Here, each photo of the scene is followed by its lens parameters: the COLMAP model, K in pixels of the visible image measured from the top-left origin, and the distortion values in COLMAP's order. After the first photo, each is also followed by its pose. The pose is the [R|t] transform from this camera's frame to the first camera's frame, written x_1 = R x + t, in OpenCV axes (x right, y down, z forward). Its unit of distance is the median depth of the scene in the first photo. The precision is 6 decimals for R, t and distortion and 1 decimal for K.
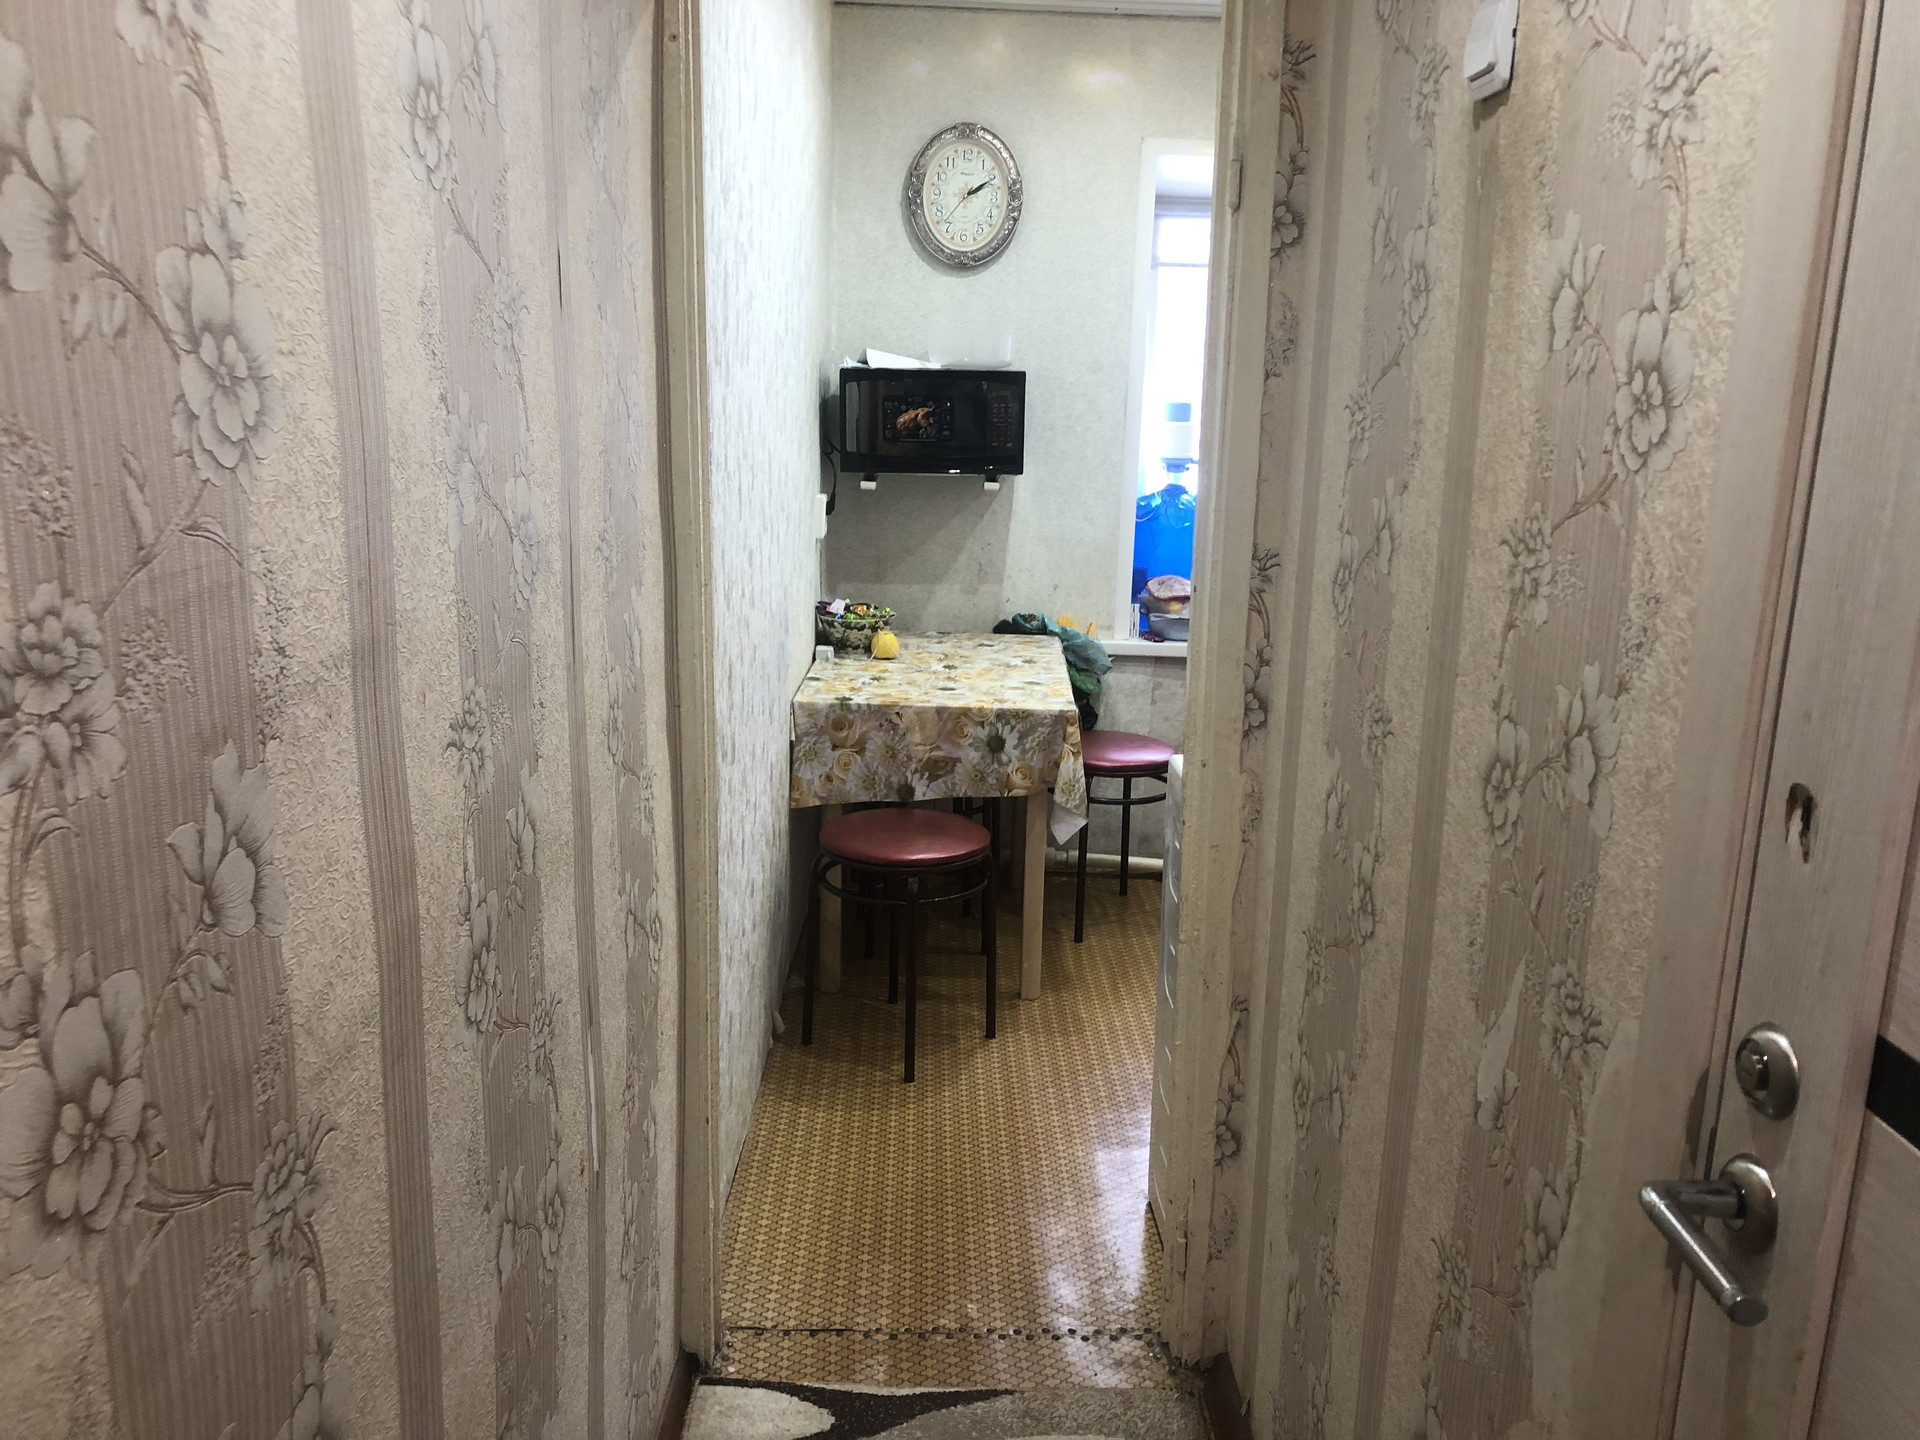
lens RADIAL K [[1514.3, 0, 1001.3], [0, 1514.3, 716.7], [0, 0, 1]] dist [0.050106, -0.056024]
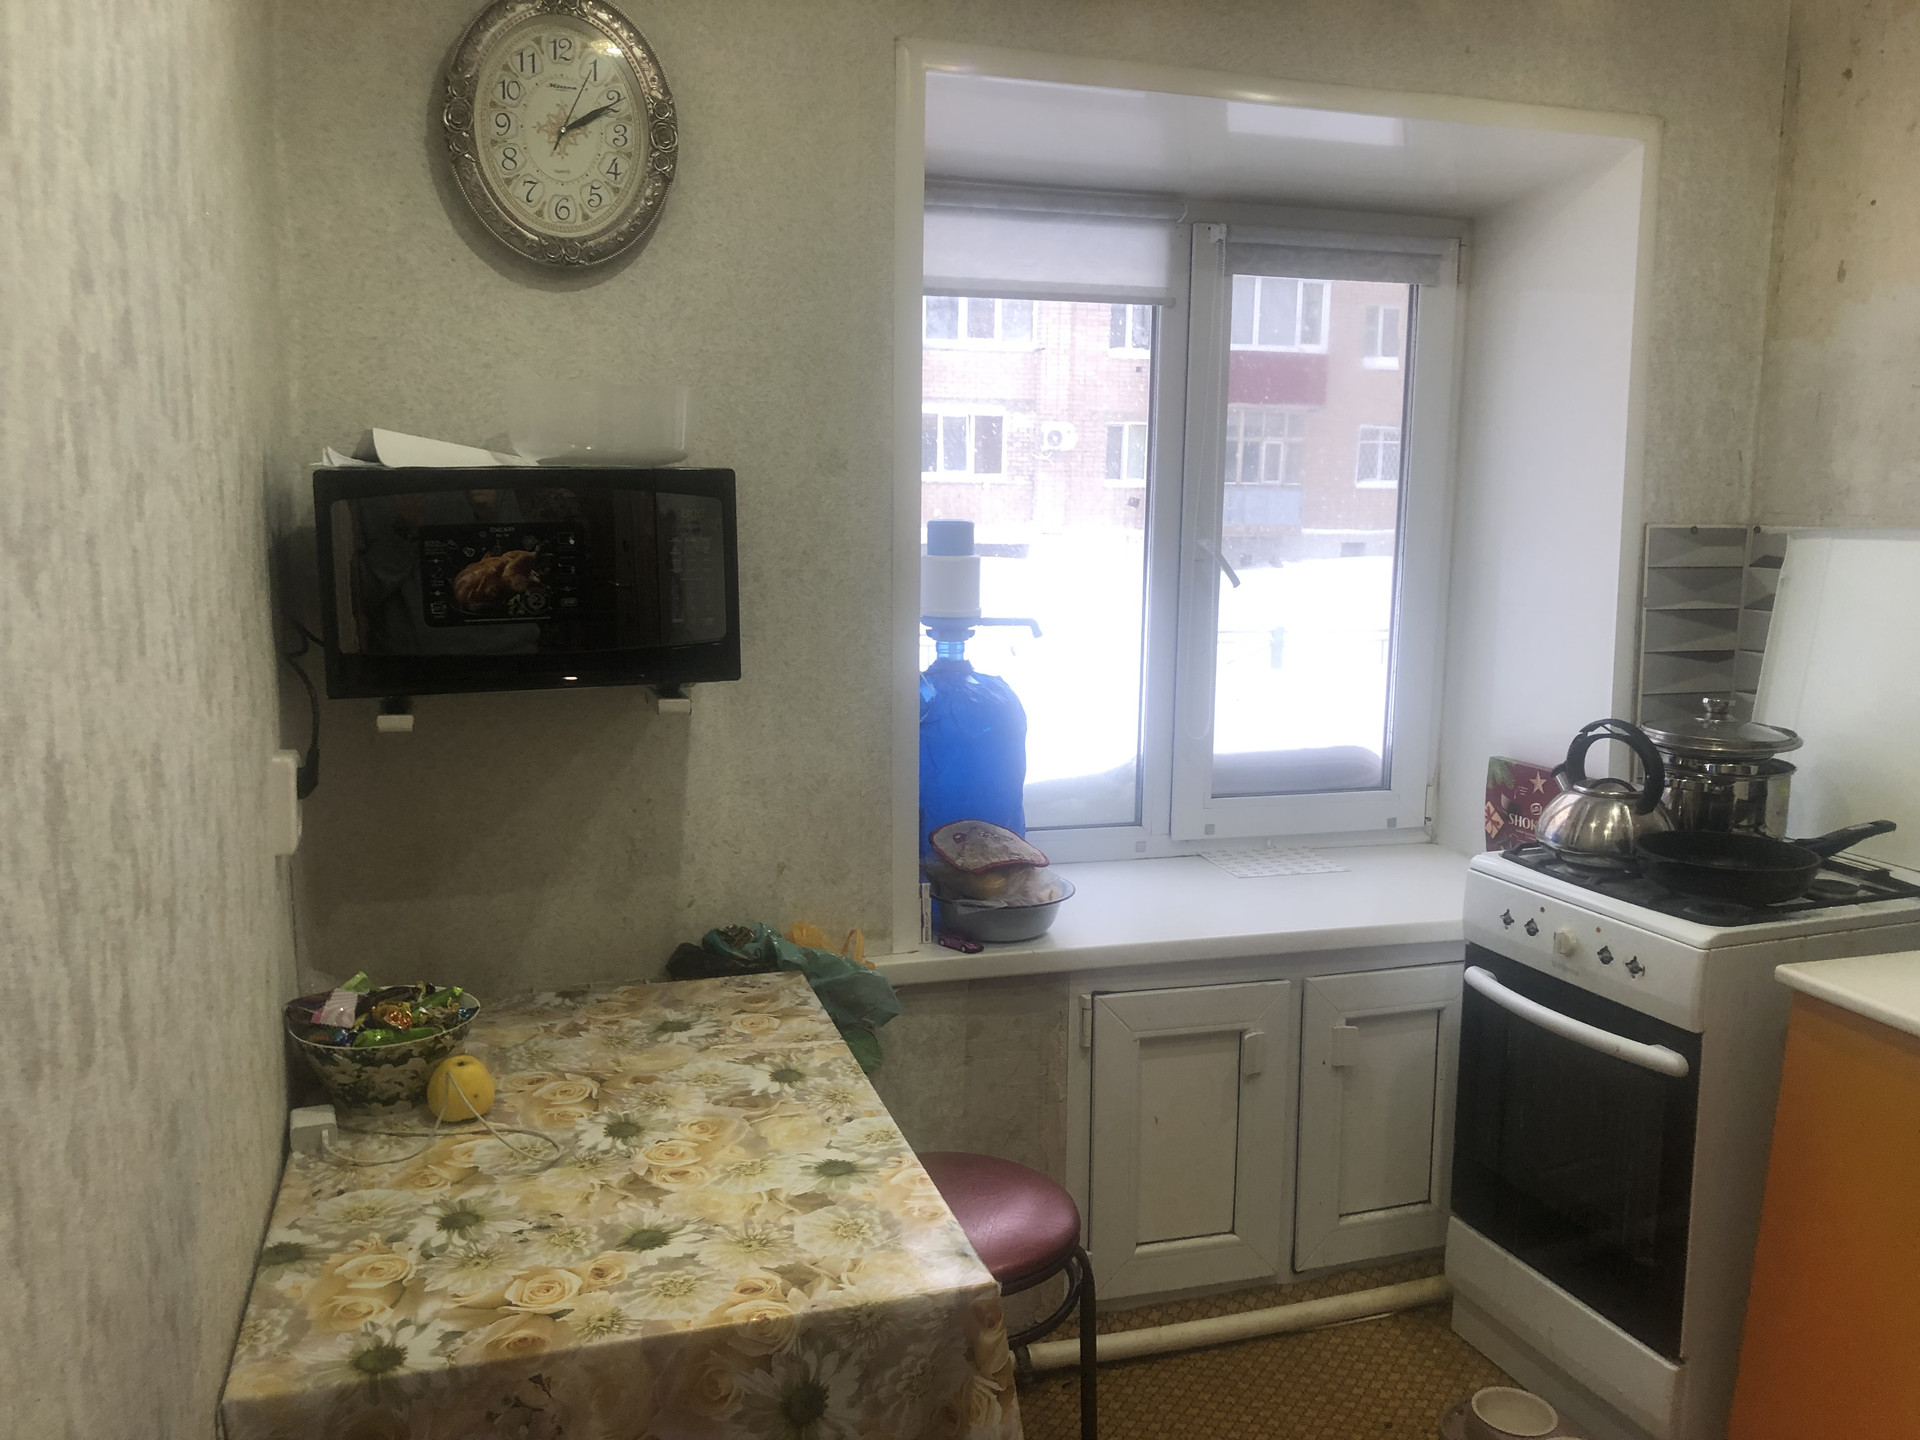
lens RADIAL K [[1547.8, 0, 999.3], [0, 1547.8, 715.3], [0, 0, 1]] dist [0.033922, -0.076146]
pose [[0.953153, -0.067867, 0.294776, -0.053236], [0.089444, 0.994163, -0.060329, -0.112646], [-0.288961, 0.083868, 0.953660, 0.514378]]
